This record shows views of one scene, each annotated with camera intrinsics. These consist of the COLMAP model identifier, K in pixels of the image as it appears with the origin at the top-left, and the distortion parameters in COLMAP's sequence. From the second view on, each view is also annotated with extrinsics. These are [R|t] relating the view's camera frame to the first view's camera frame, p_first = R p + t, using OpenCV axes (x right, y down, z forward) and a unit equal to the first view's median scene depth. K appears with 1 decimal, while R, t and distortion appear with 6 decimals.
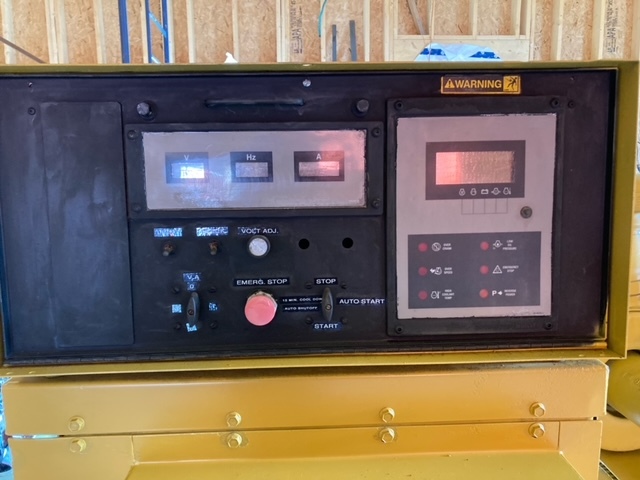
lens RADIAL K [[513.9, 0, 320.0], [0, 513.9, 240.0], [0, 0, 1]] dist [0.002986, -0.007158]
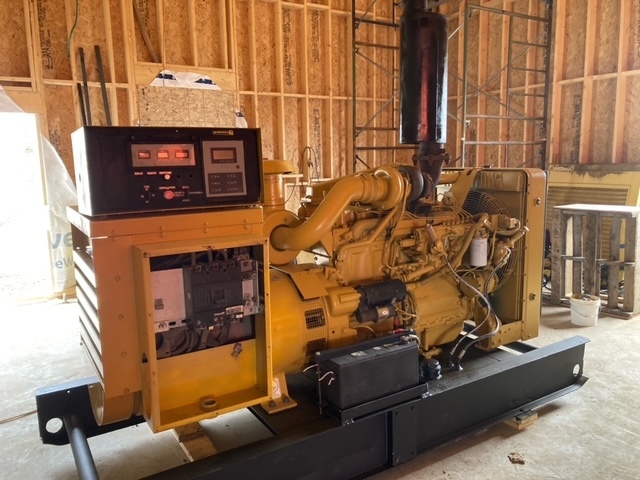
lens RADIAL K [[513.9, 0, 320.0], [0, 513.9, 240.0], [0, 0, 1]] dist [0.002986, -0.007158]
pose [[0.865297, -0.082723, 0.494387, -0.966937], [0.084981, 0.996221, 0.017954, 0.457843], [-0.494004, 0.026478, 0.869057, -2.510404]]
